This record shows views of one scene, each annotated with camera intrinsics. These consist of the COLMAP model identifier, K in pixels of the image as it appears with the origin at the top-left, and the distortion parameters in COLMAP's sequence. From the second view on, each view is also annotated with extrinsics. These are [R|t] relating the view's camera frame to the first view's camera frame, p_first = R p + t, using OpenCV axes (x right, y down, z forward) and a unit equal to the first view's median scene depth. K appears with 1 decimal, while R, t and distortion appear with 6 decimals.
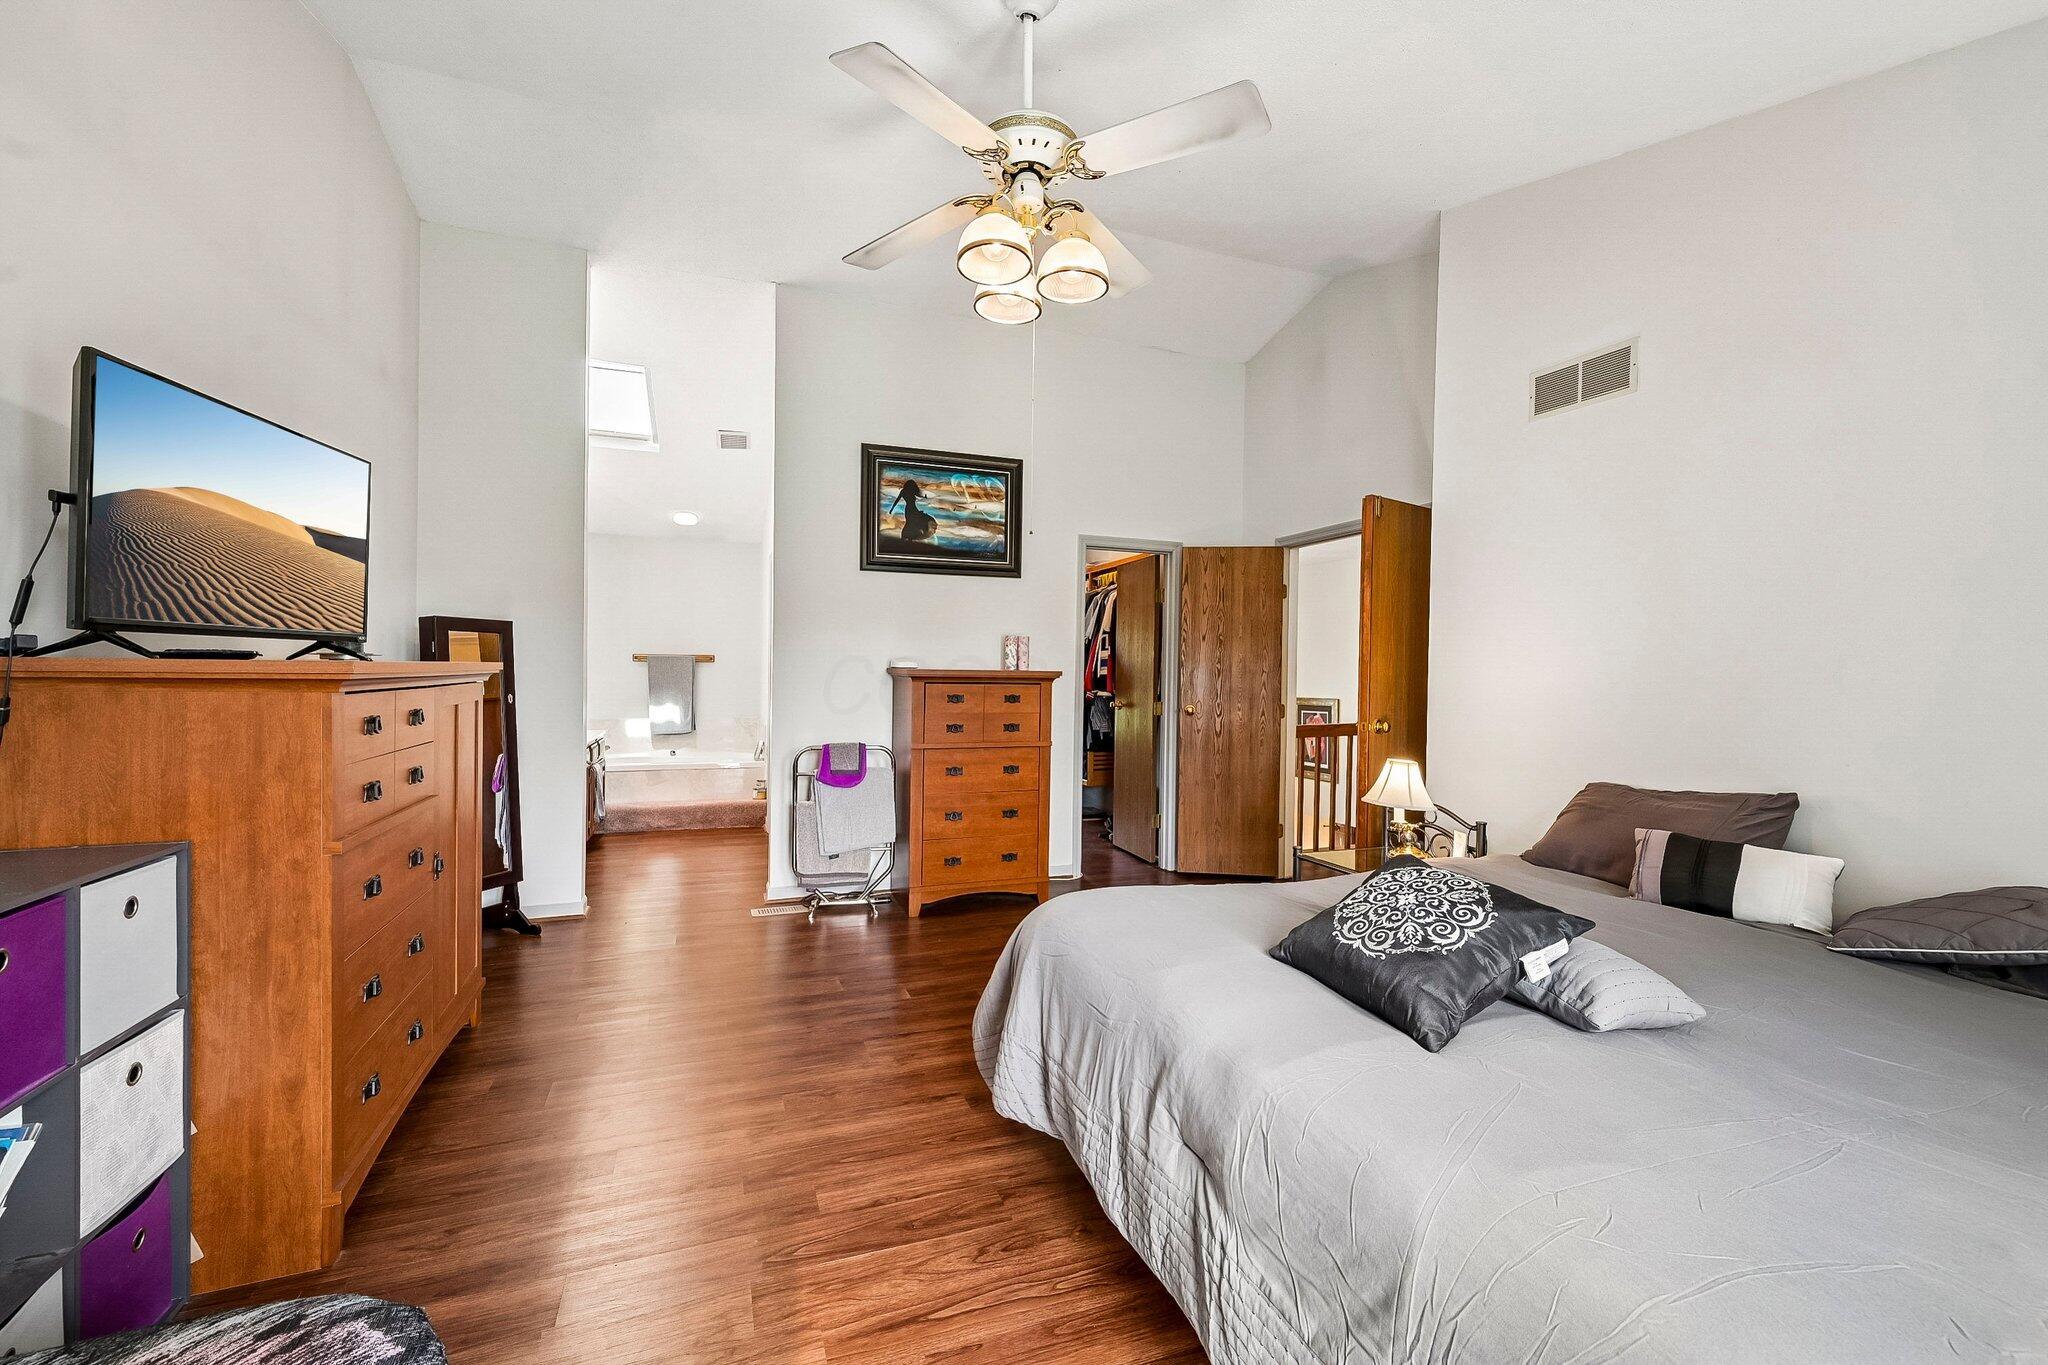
lens RADIAL K [[815.9, 0, 1016.9], [0, 815.9, 675.7], [0, 0, 1]] dist [0.002037, 0.000767]
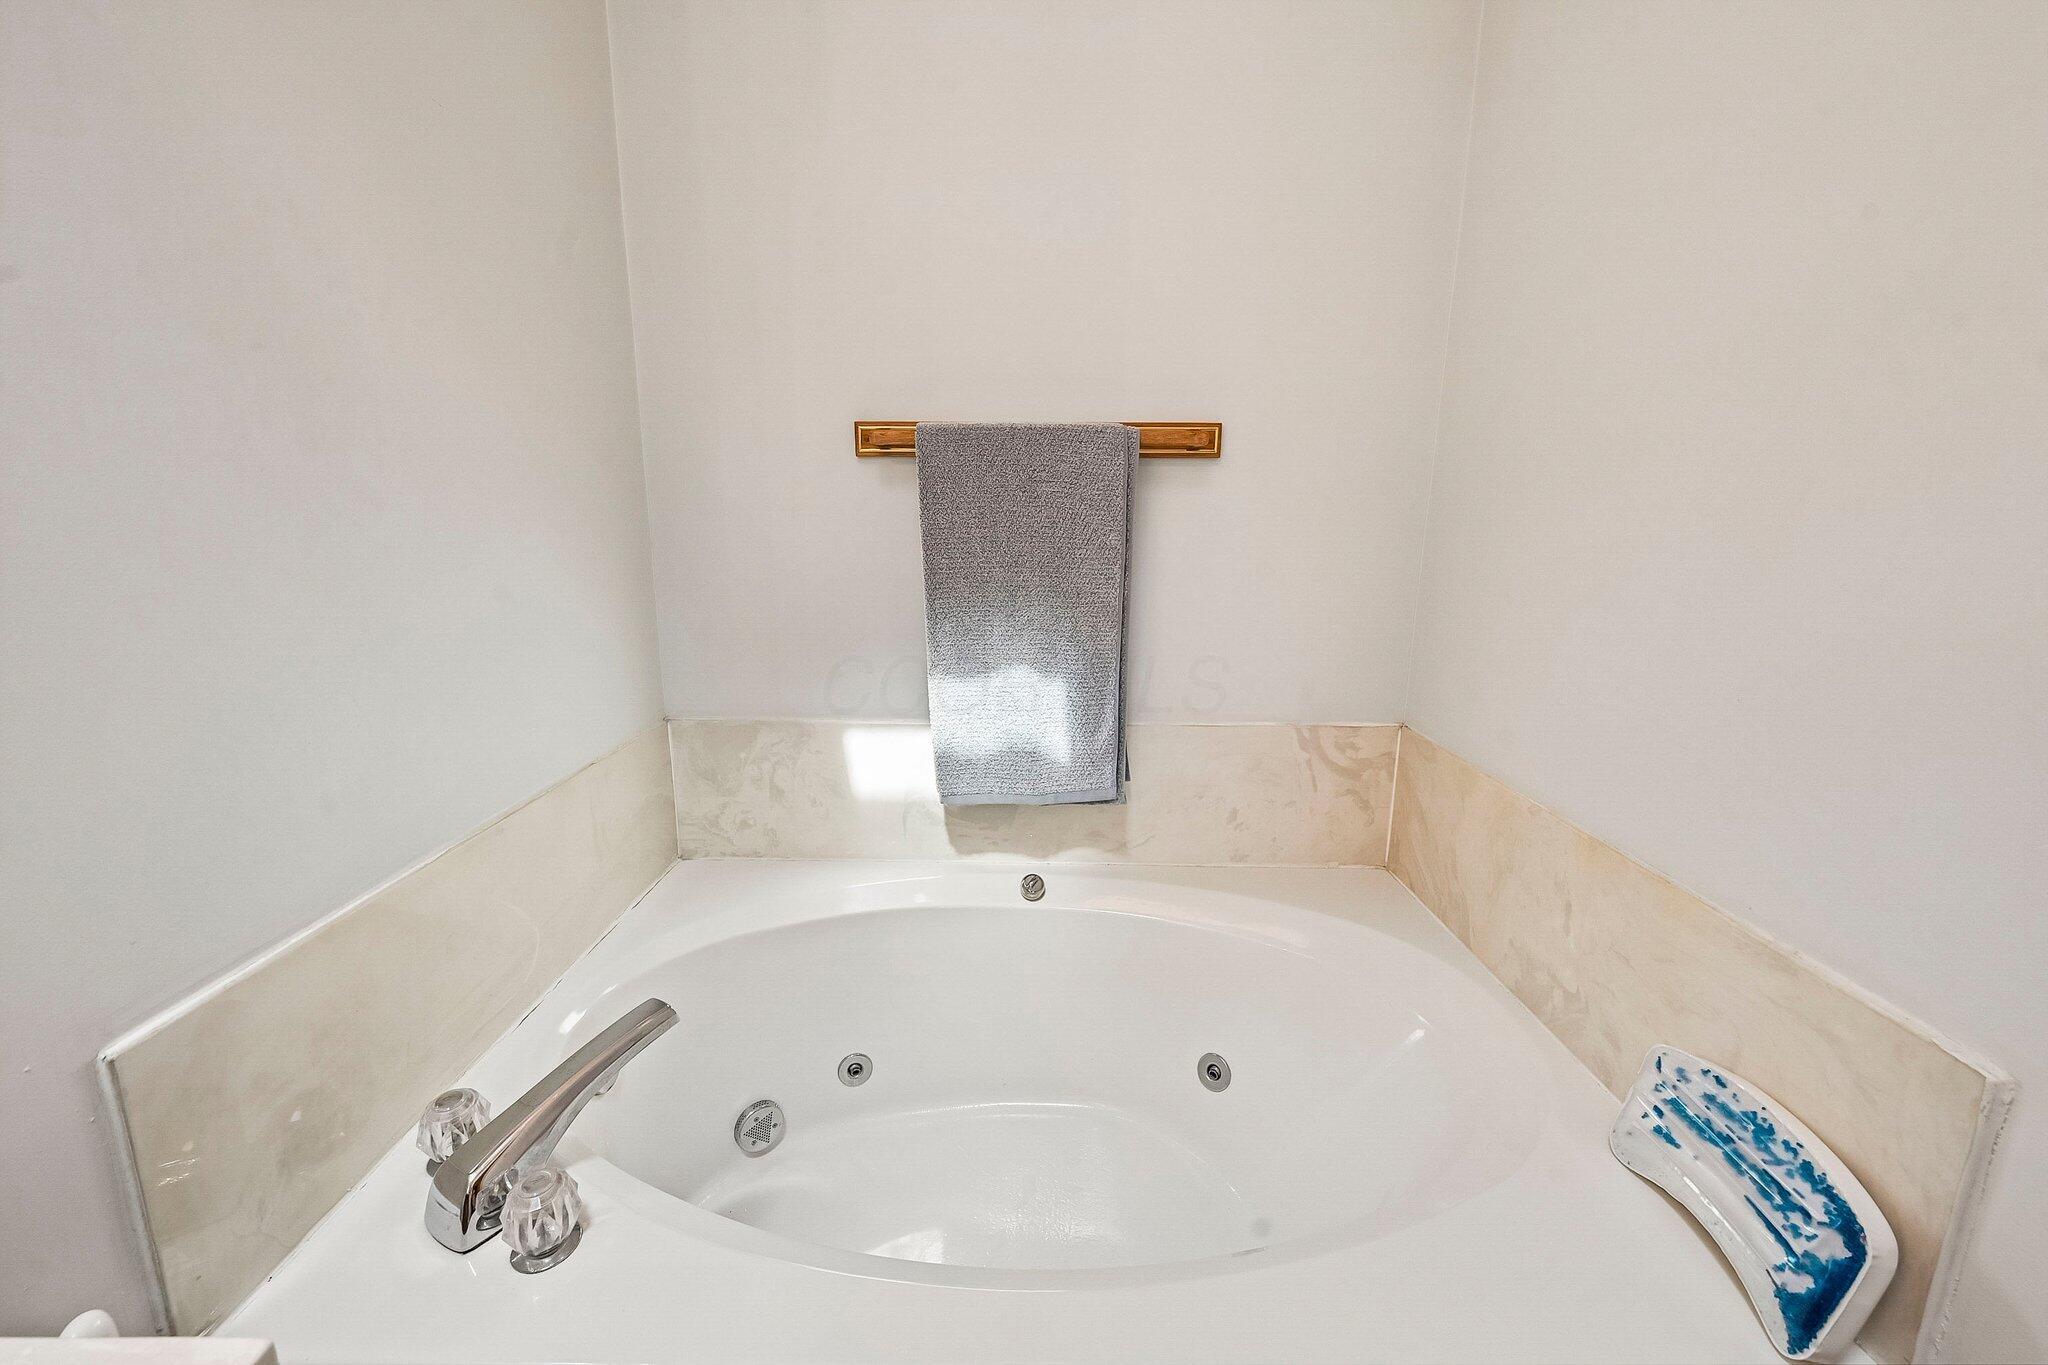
lens RADIAL K [[815.9, 0, 1006.1], [0, 815.9, 661.7], [0, 0, 1]] dist [0.002037, 0.000767]
pose [[0.927013, 0.074002, -0.367657, -0.354377], [-0.001823, 0.981216, 0.192904, -0.006723], [0.375026, -0.178154, 0.909735, 0.814628]]
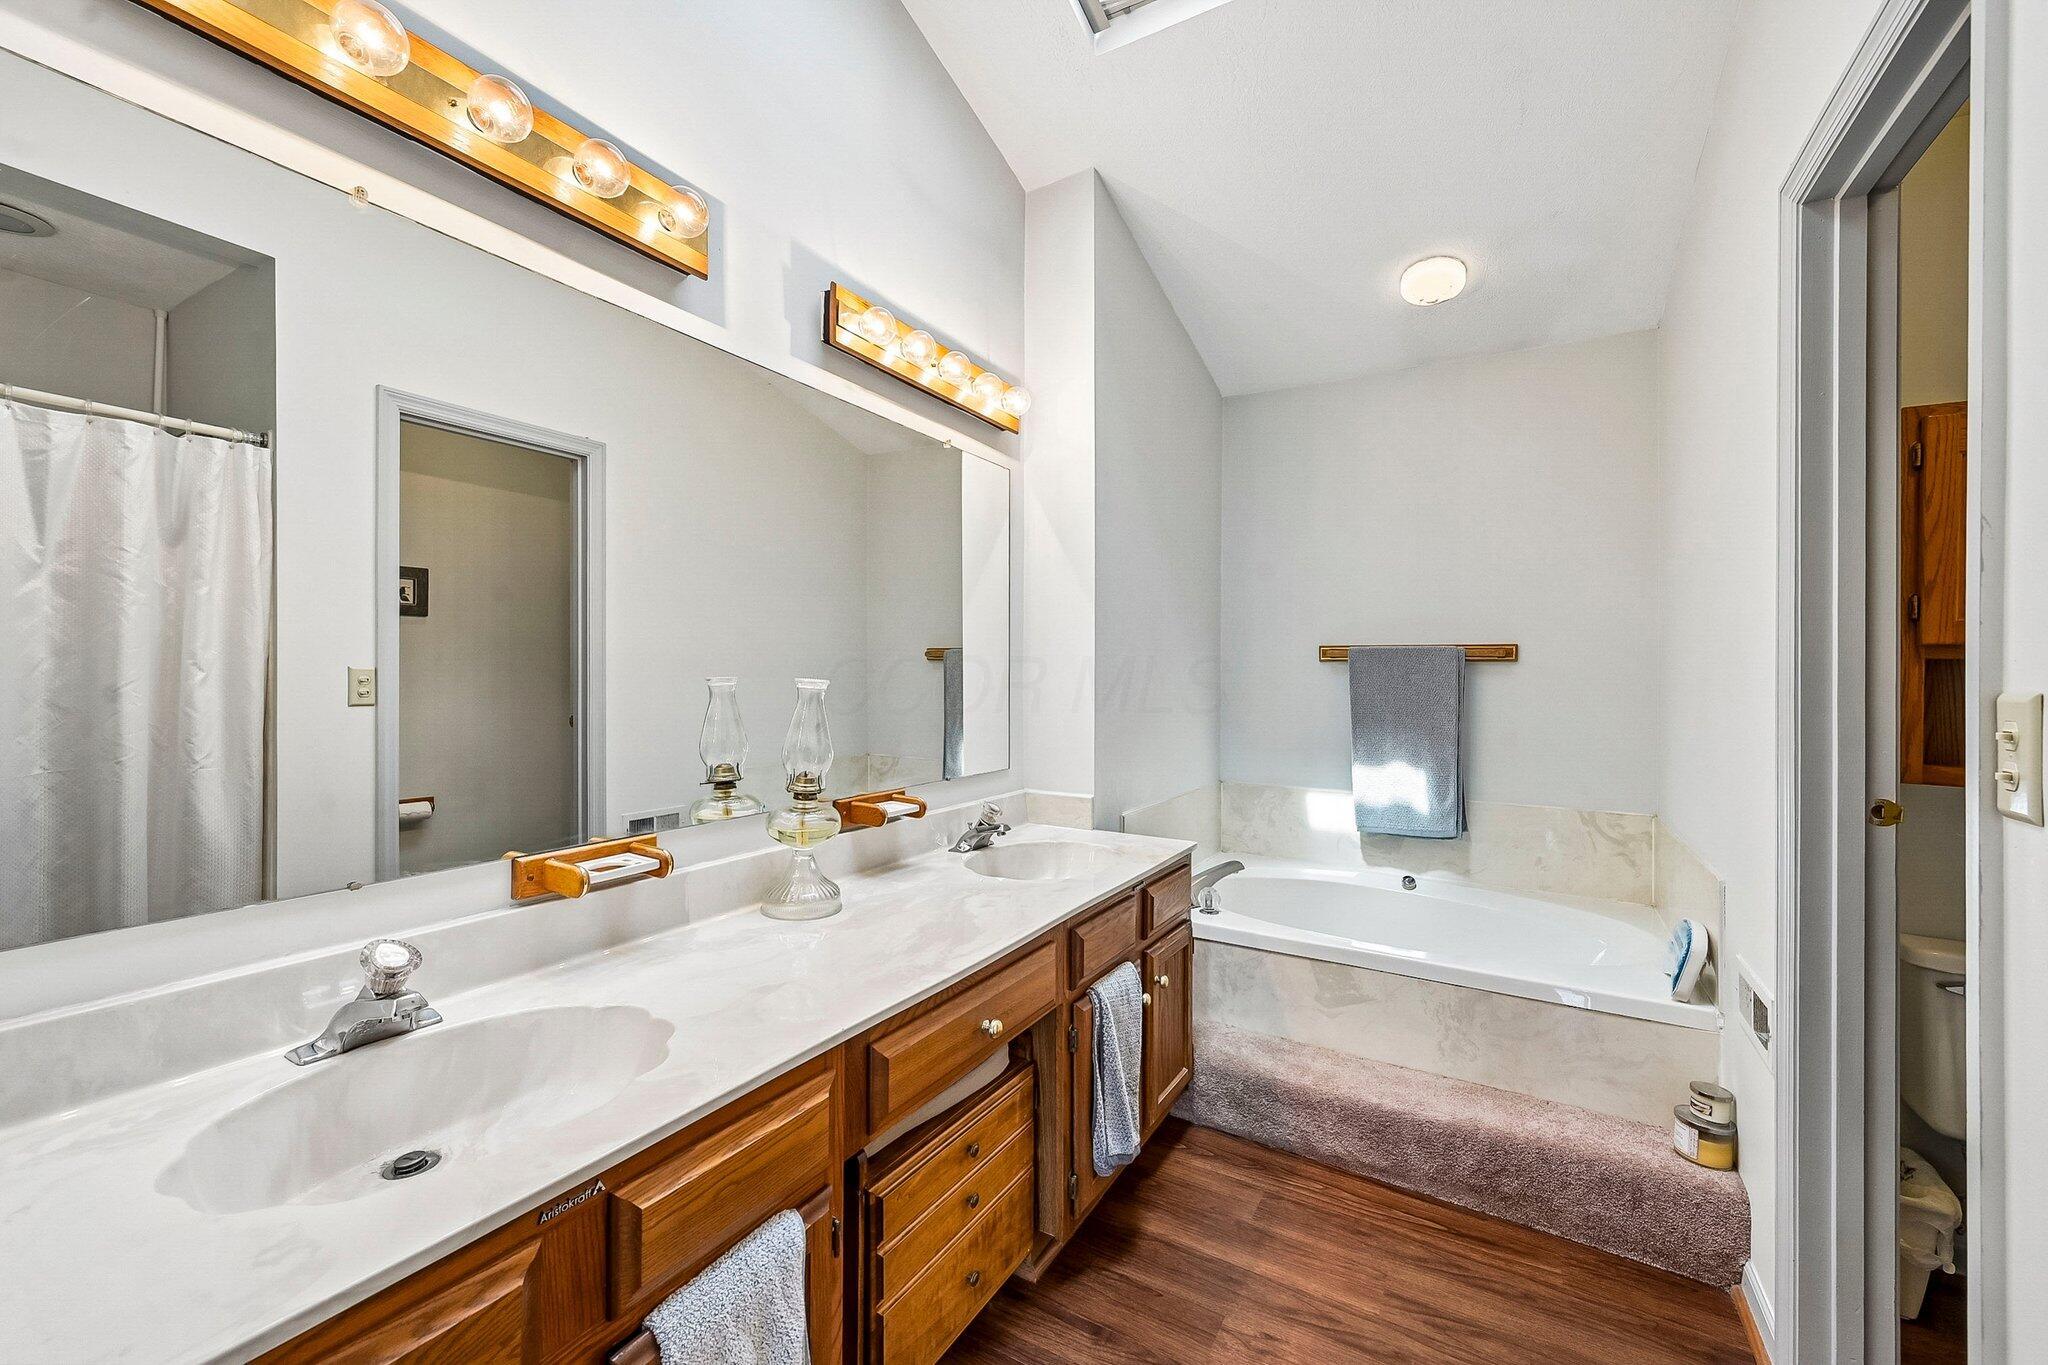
lens RADIAL K [[815.9, 0, 1017.6], [0, 815.9, 668.8], [0, 0, 1]] dist [0.002037, 0.000767]
pose [[0.620332, -0.003215, -0.784333, -0.221019], [-0.009295, 0.999891, -0.011450, -0.007172], [0.784285, 0.014393, 0.620234, 0.590388]]
